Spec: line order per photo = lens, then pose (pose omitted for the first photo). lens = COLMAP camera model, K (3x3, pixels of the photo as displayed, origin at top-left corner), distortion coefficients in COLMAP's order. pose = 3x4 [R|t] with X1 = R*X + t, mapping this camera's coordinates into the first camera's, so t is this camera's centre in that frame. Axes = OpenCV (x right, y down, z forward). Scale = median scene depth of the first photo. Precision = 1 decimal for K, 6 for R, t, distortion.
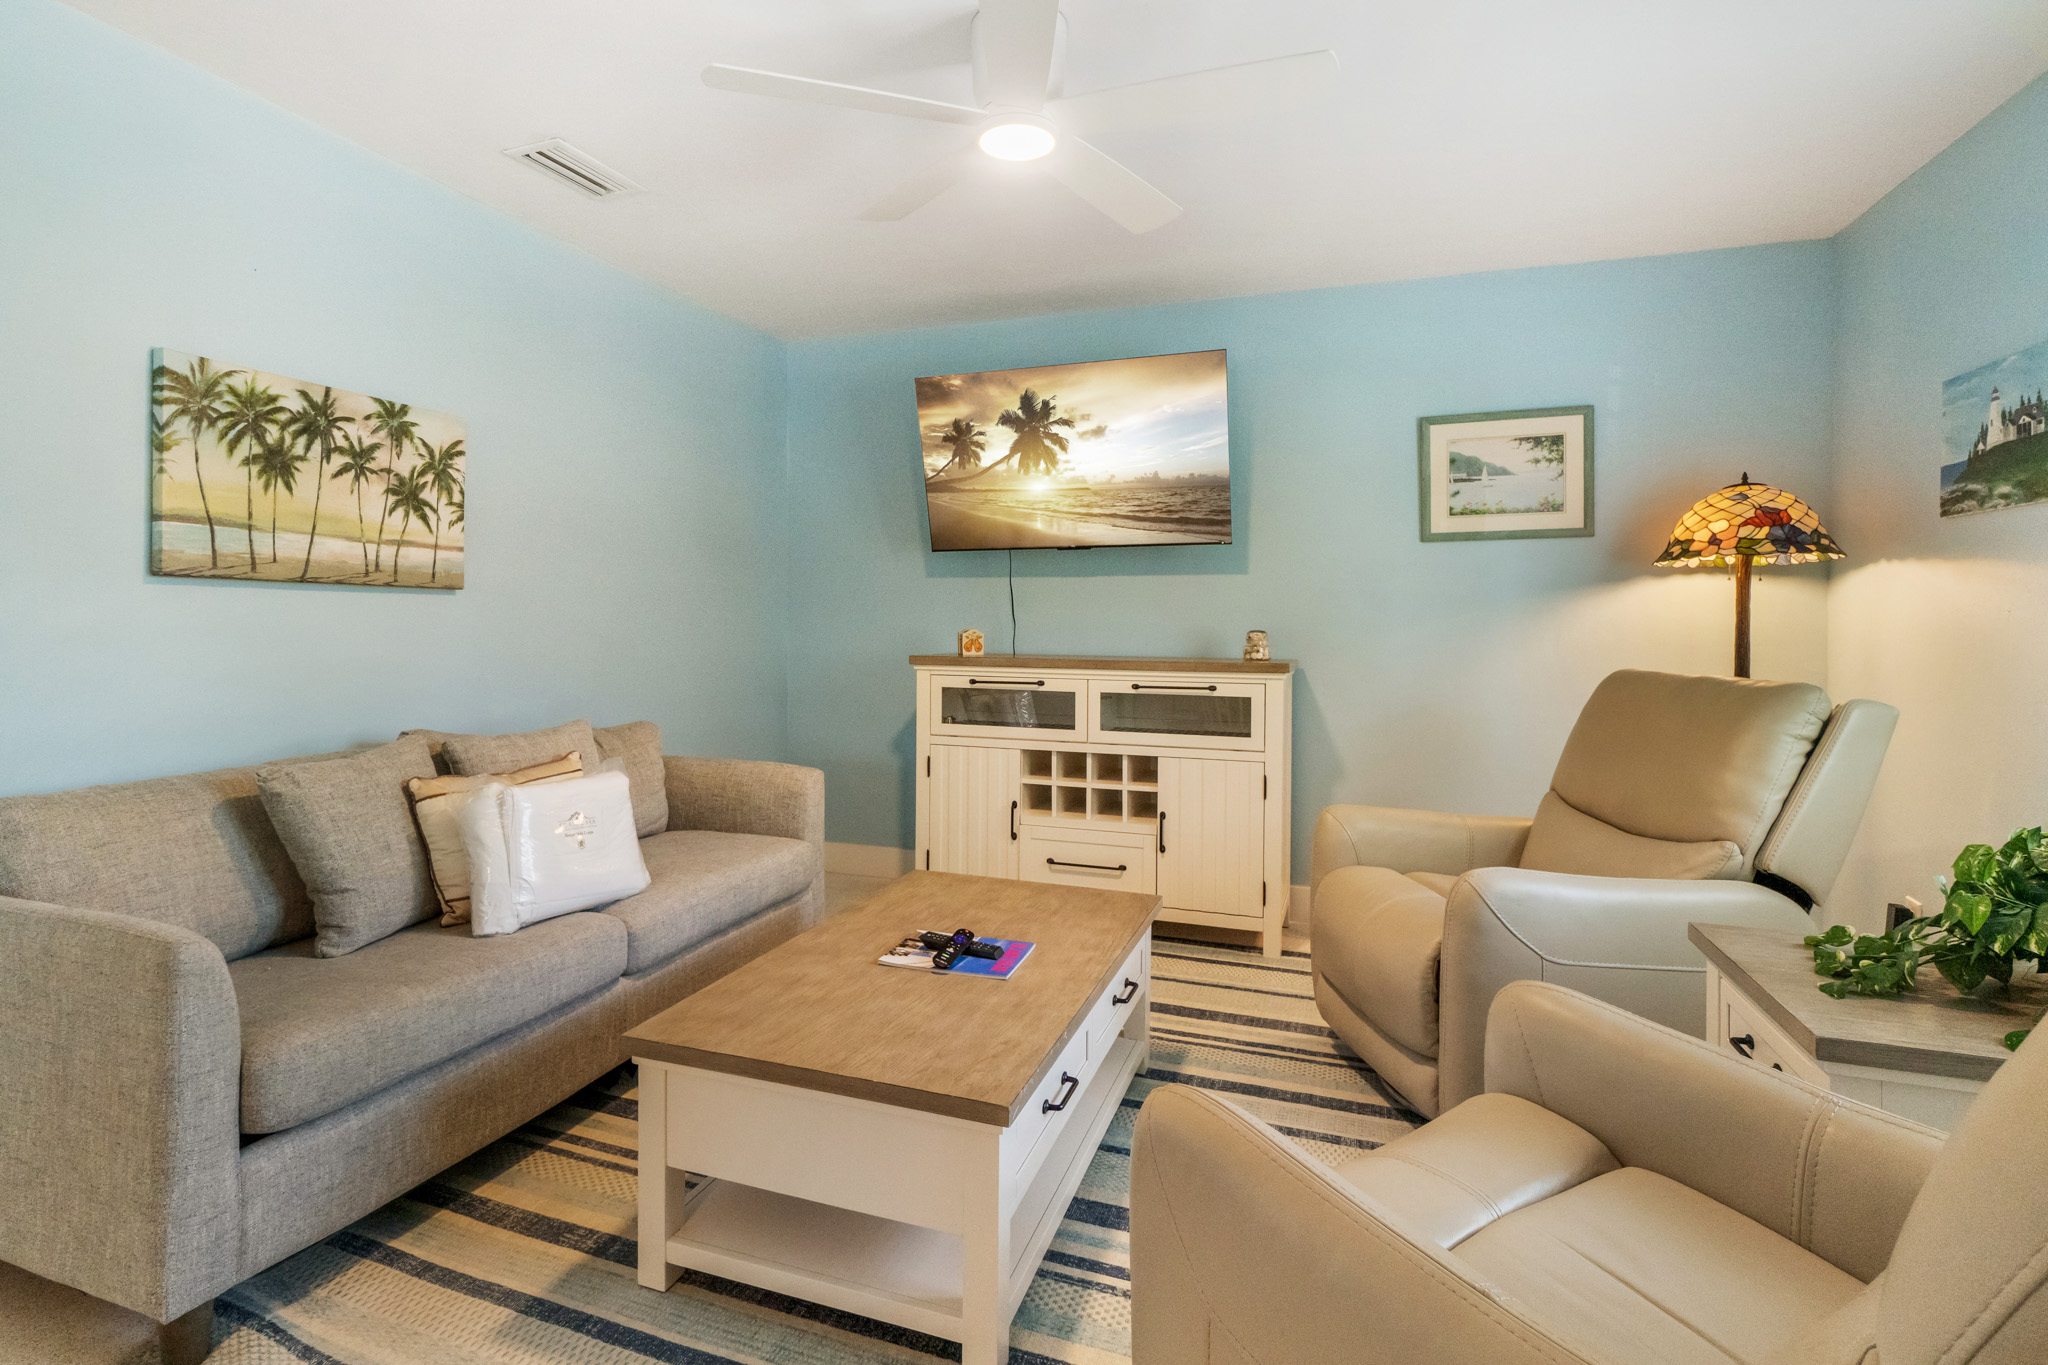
lens RADIAL K [[1002.4, 0, 987.1], [0, 1002.4, 633.3], [0, 0, 1]] dist [-0.004916, 0.002022]
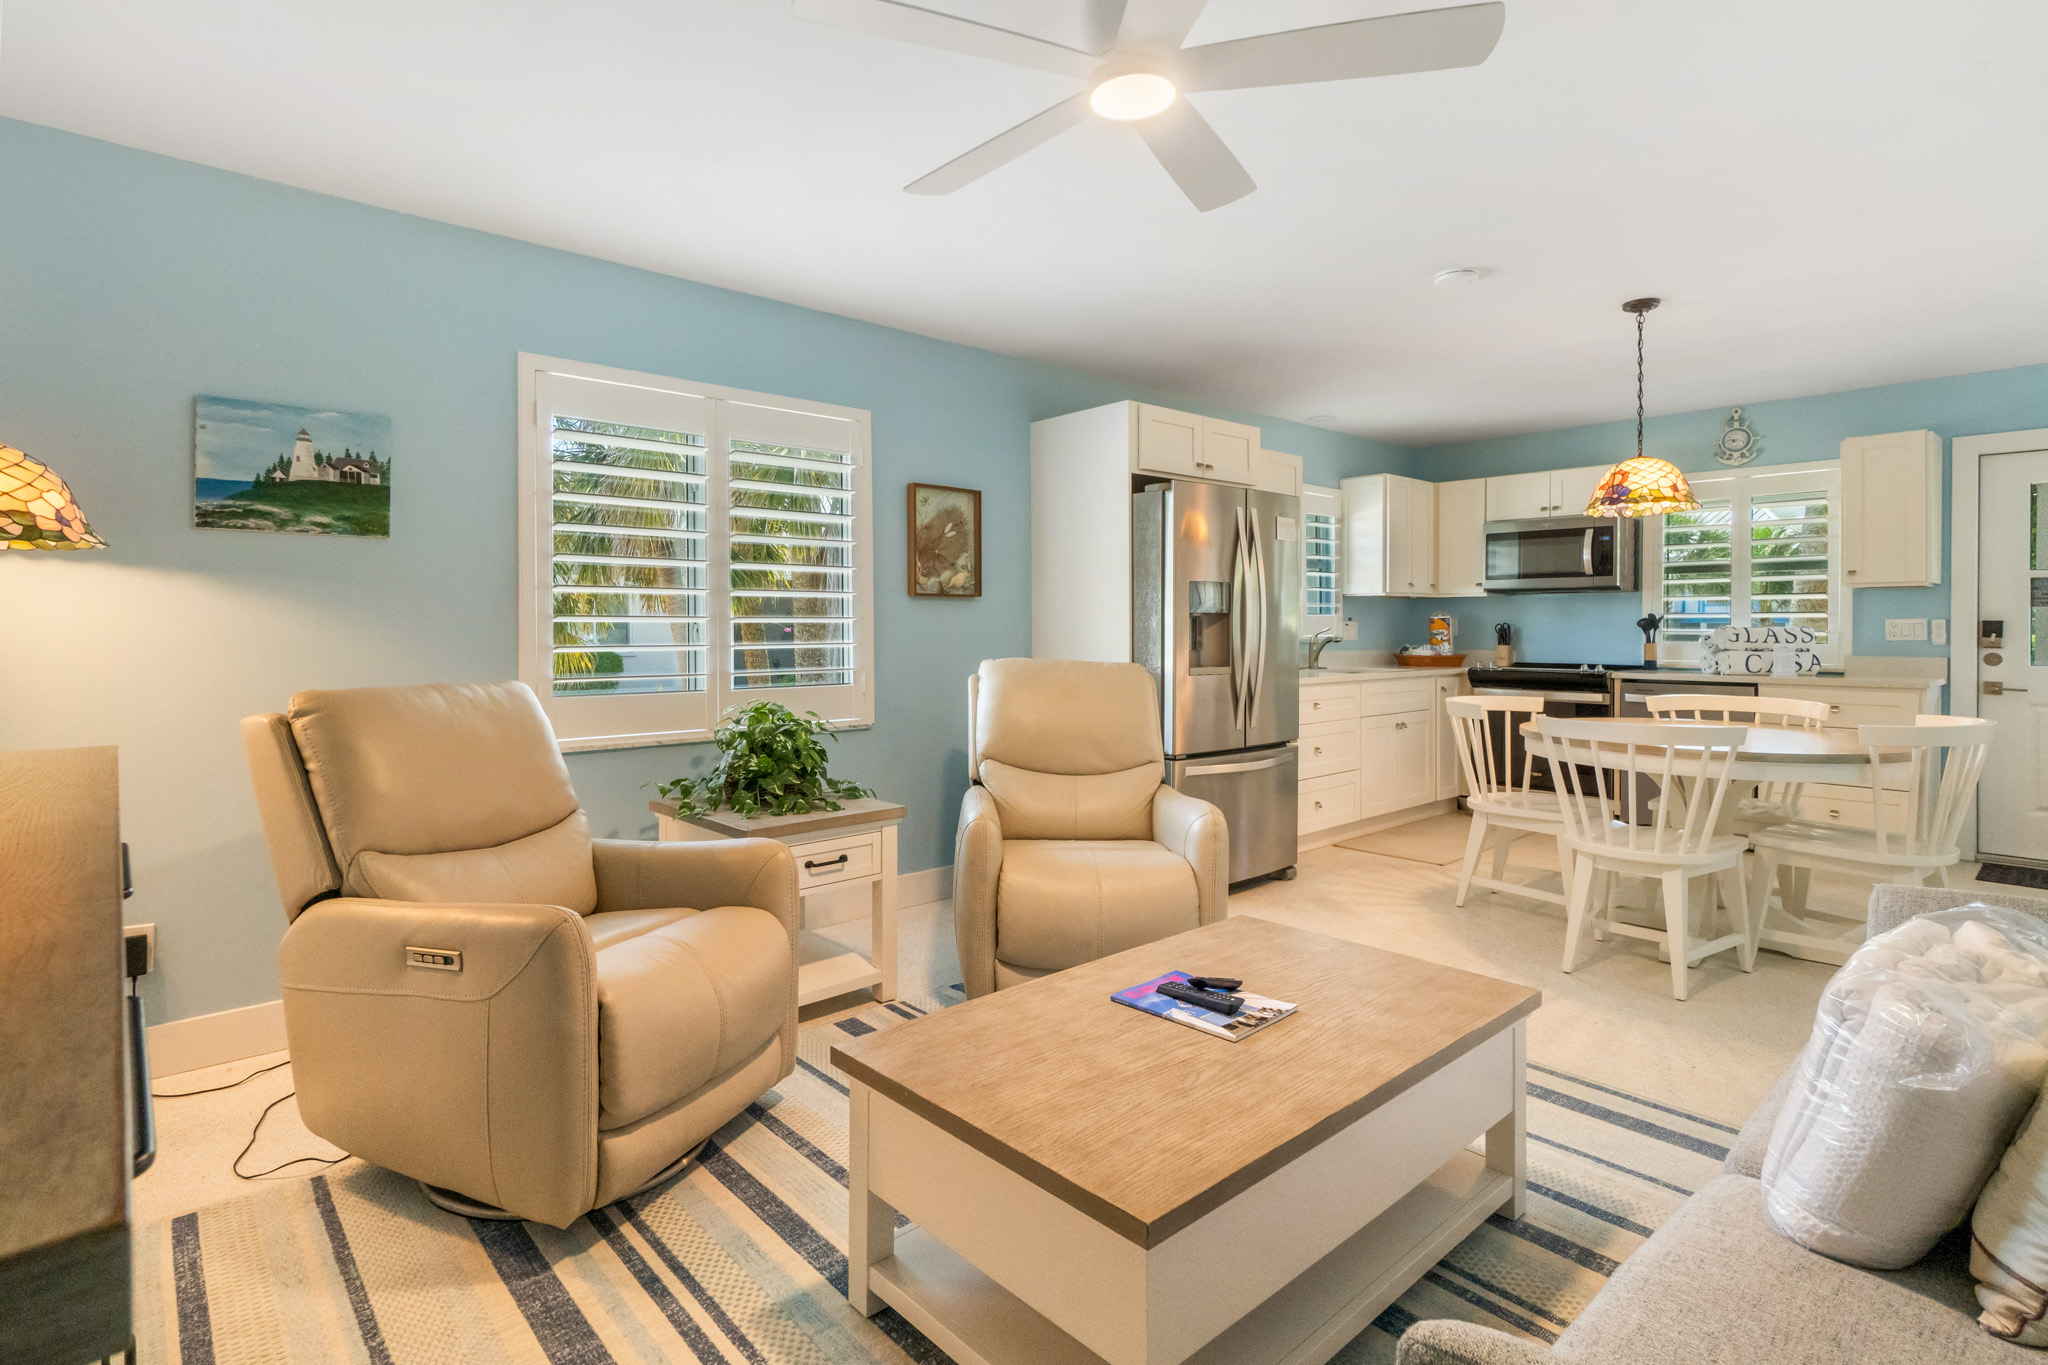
lens RADIAL K [[1002.4, 0, 986.1], [0, 1002.4, 630.6], [0, 0, 1]] dist [-0.004916, 0.002022]
pose [[-0.875877, -0.004491, 0.482514, -0.218112], [0.005266, 0.999808, 0.018864, -0.024599], [-0.482506, 0.019064, -0.875685, 1.406927]]
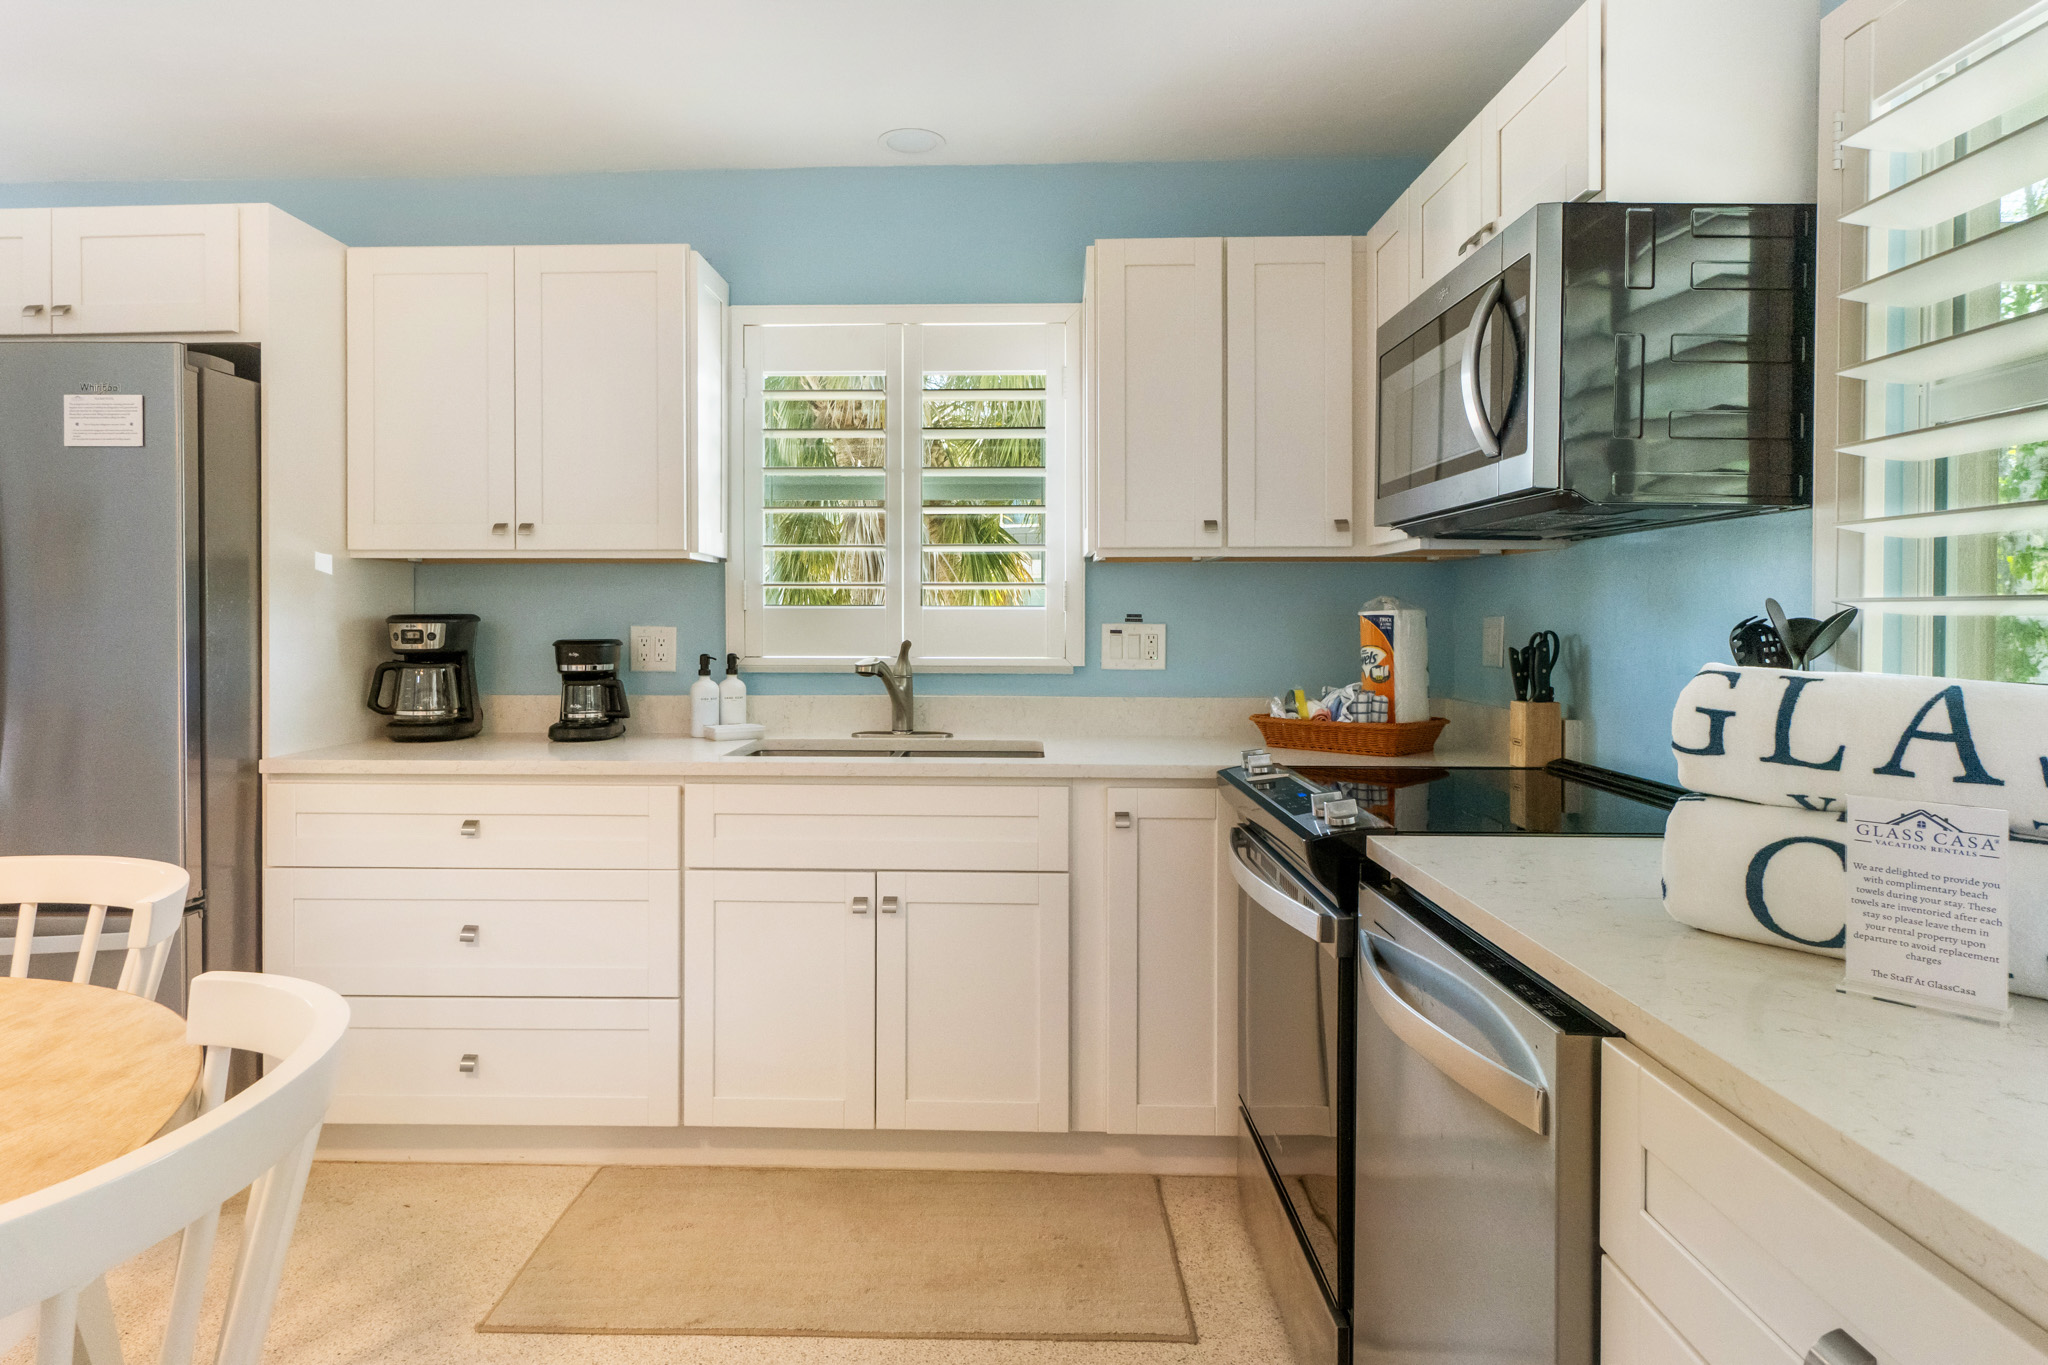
lens RADIAL K [[1186.1, 0, 981.2], [0, 1186.1, 623.1], [0, 0, 1]] dist [0.003028, -0.001398]
pose [[-0.316461, -0.007868, 0.948573, -0.849582], [0.013283, 0.999831, 0.012725, -0.013890], [-0.948512, 0.016627, -0.316303, -0.553662]]
